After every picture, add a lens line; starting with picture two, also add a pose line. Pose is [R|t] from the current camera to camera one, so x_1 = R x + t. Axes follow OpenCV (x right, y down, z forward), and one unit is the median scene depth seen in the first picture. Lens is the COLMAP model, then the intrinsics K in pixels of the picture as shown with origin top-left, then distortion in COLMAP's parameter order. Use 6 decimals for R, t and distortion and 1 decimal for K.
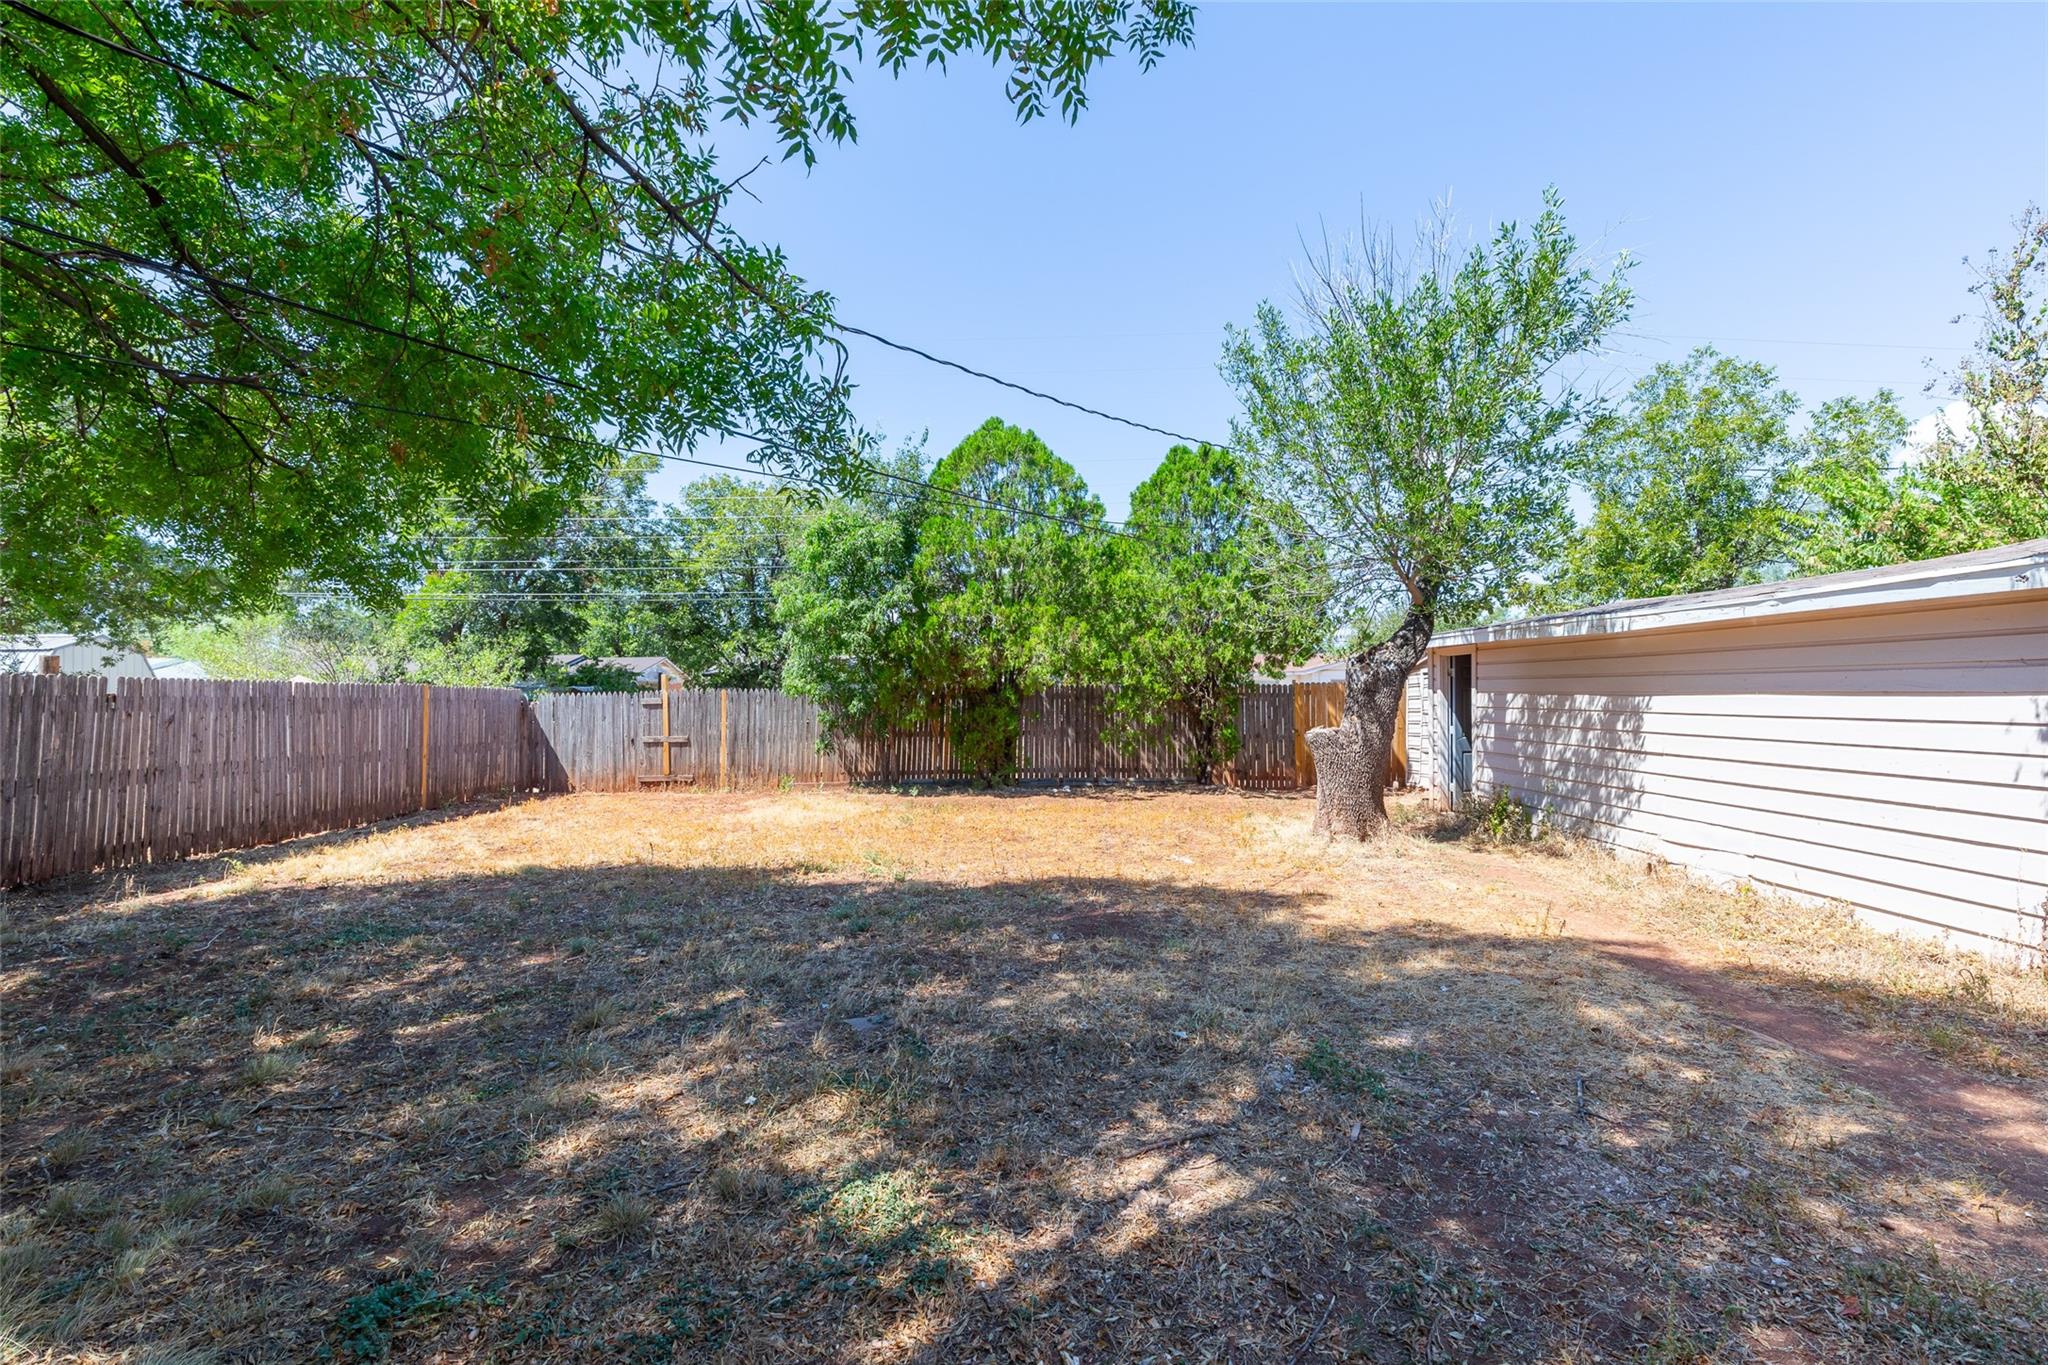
lens RADIAL K [[915.4, 0, 1023.2], [0, 915.4, 688.8], [0, 0, 1]] dist [0.008217, -0.001147]
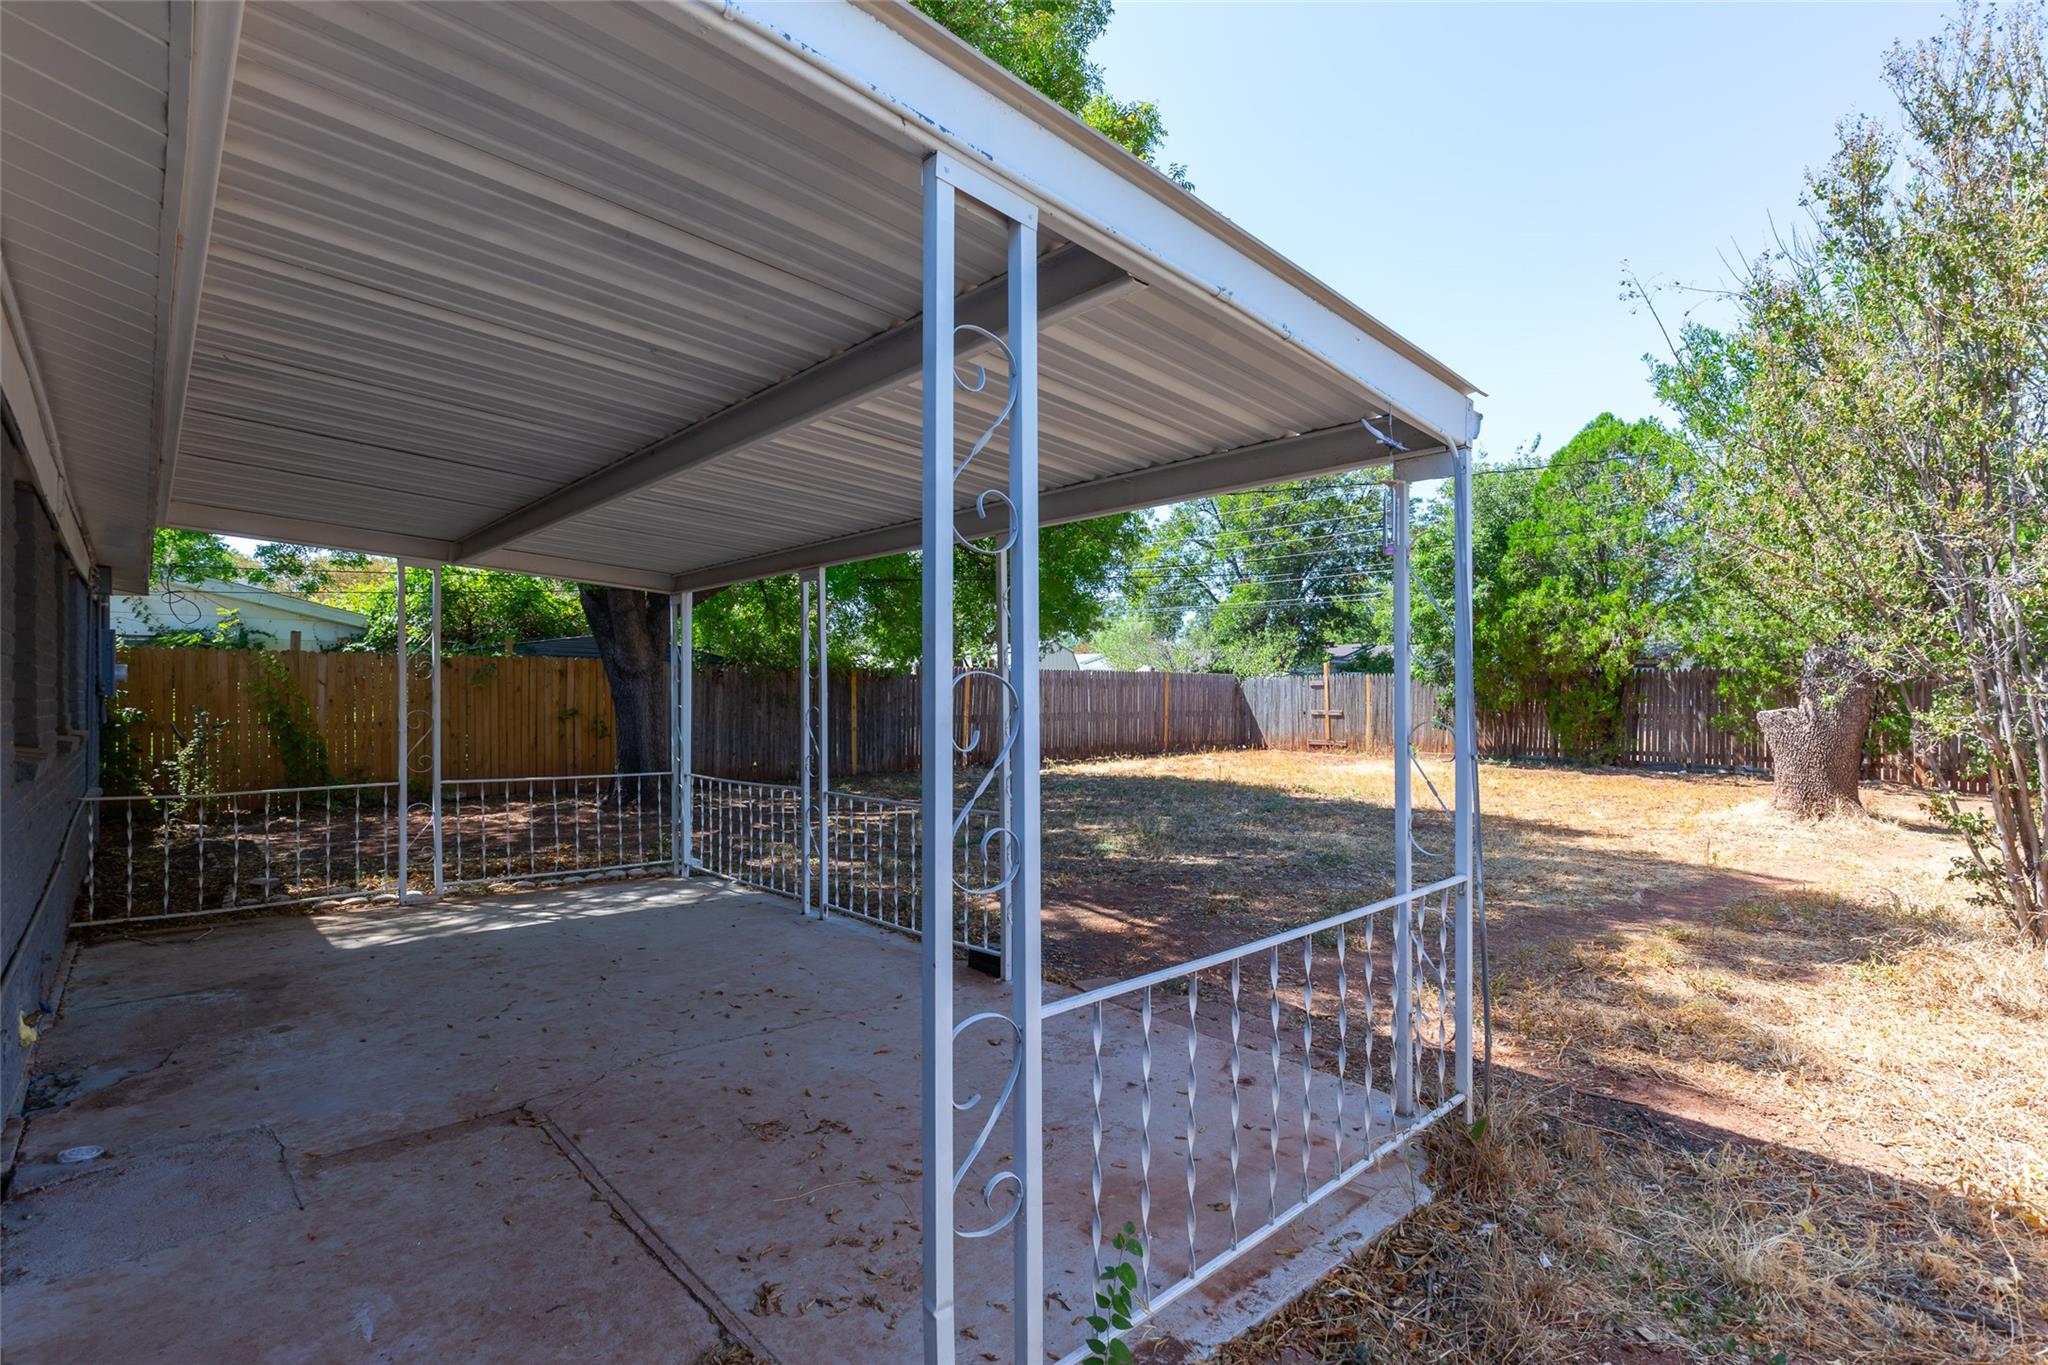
lens RADIAL K [[947.2, 0, 1027.8], [0, 947.2, 679.8], [0, 0, 1]] dist [-0.002135, 0.000027]
pose [[0.664085, 0.002668, -0.747652, 0.337174], [0.001727, 0.999985, 0.005102, 0.001076], [0.747655, -0.004679, 0.664071, -0.209512]]
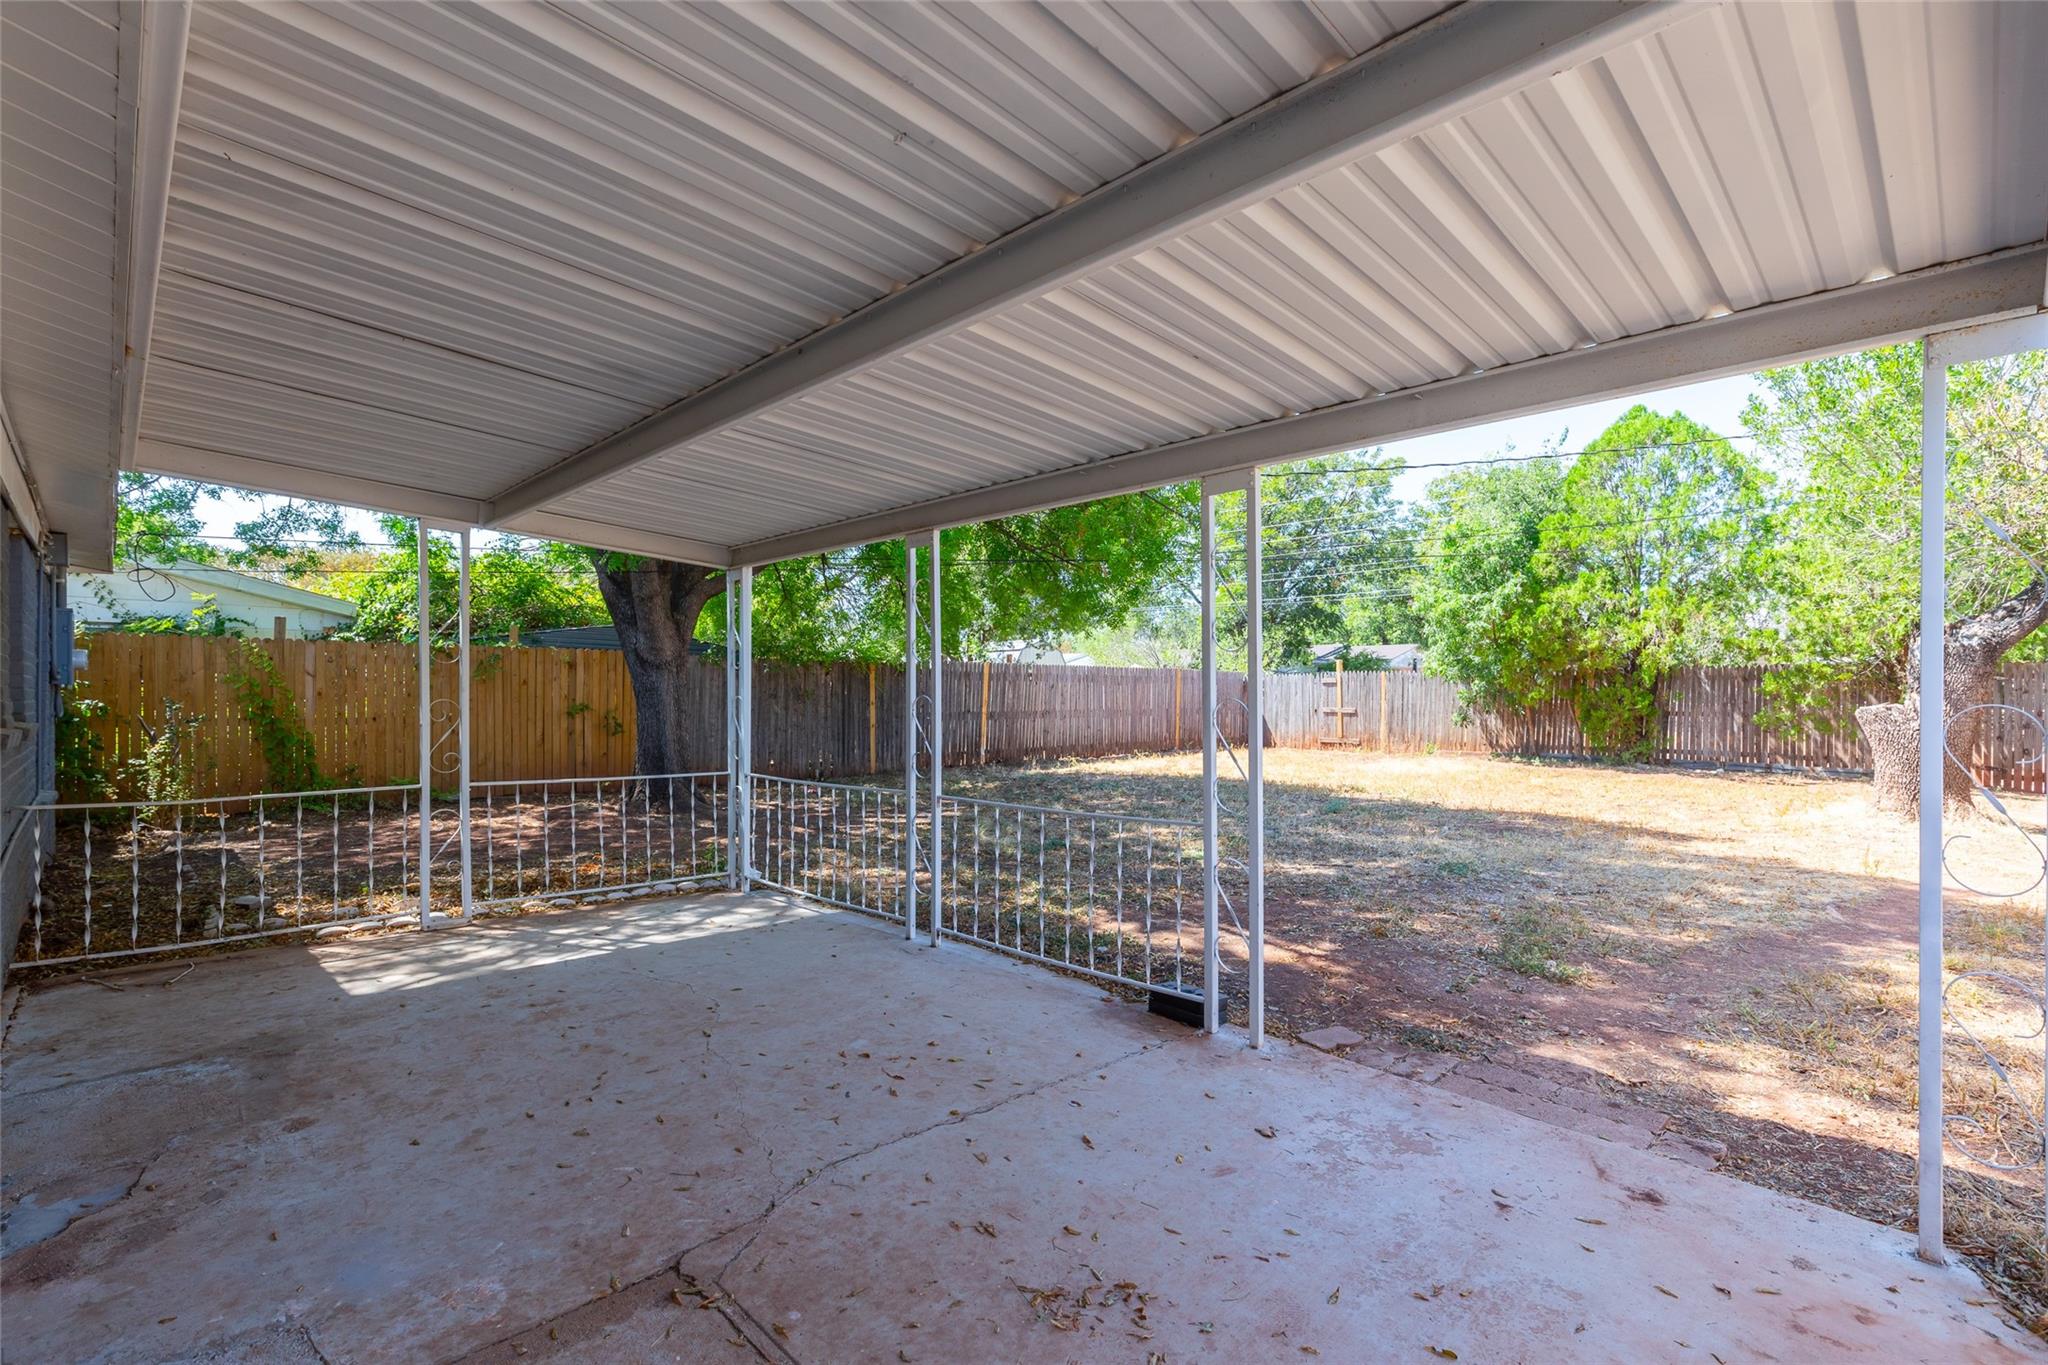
lens RADIAL K [[922.1, 0, 1021.4], [0, 922.1, 684.1], [0, 0, 1]] dist [0.006728, -0.001399]
pose [[0.683211, 0.007400, -0.730183, 0.253701], [-0.000614, 0.999954, 0.009559, 0.006396], [0.730220, -0.006082, 0.683184, -0.211152]]
